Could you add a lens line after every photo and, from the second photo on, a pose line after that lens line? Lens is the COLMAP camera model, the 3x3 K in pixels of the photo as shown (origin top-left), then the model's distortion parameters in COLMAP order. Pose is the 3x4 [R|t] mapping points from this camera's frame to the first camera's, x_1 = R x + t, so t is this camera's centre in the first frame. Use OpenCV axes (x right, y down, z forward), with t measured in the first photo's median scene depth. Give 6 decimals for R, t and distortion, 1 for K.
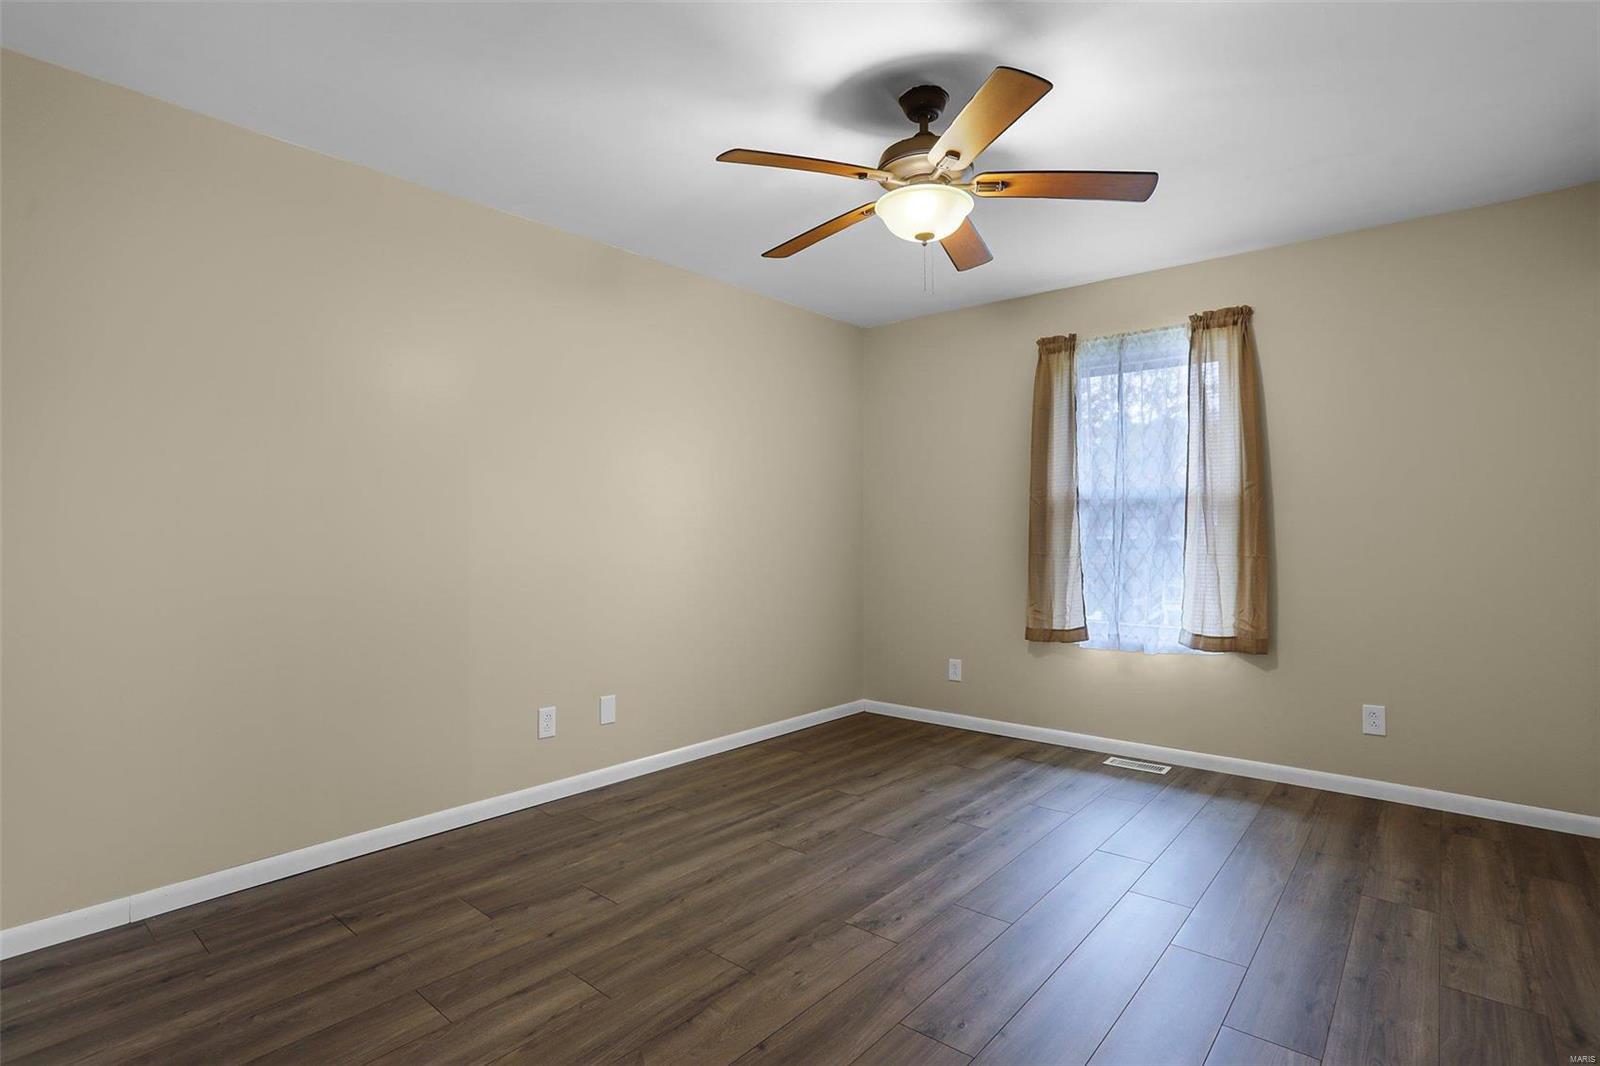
lens RADIAL K [[781.7, 0, 791.3], [0, 781.7, 524.7], [0, 0, 1]] dist [-0.067686, 0.024469]
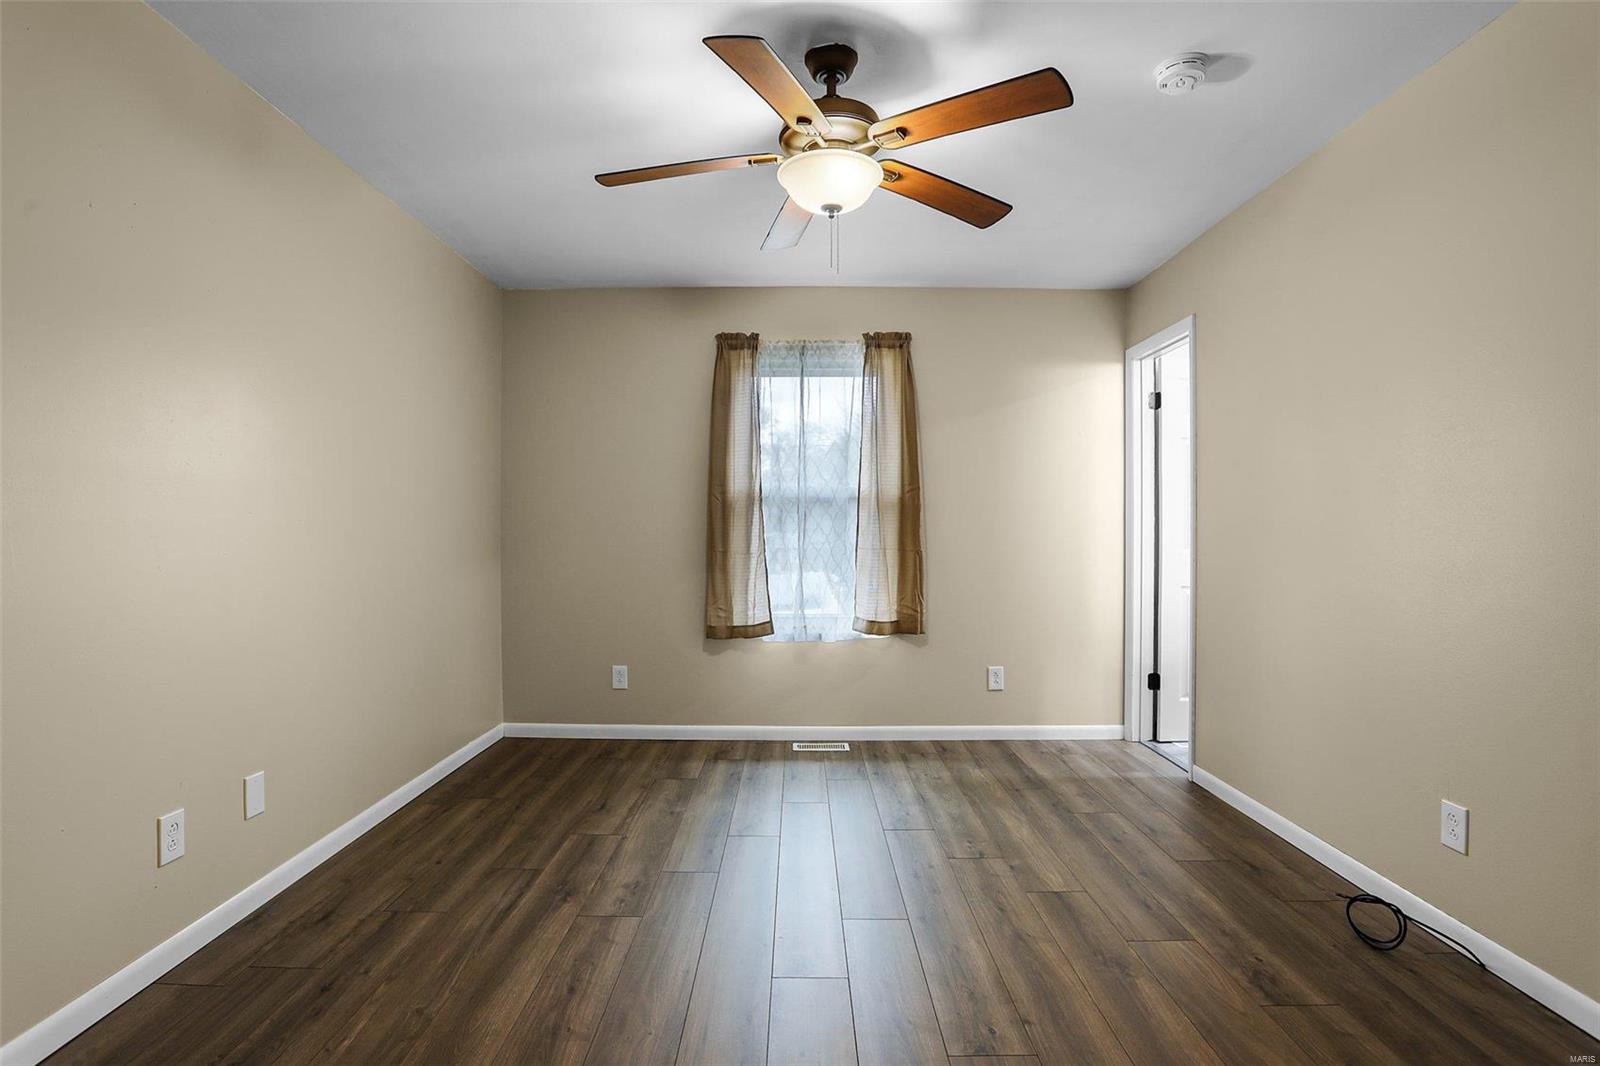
lens RADIAL K [[781.7, 0, 841.2], [0, 781.7, 526.1], [0, 0, 1]] dist [-0.067686, 0.024469]
pose [[0.759800, 0.005555, 0.650133, -0.239383], [-0.010491, 0.999938, 0.003717, 0.001874], [-0.650072, -0.009645, 0.759811, 0.164528]]
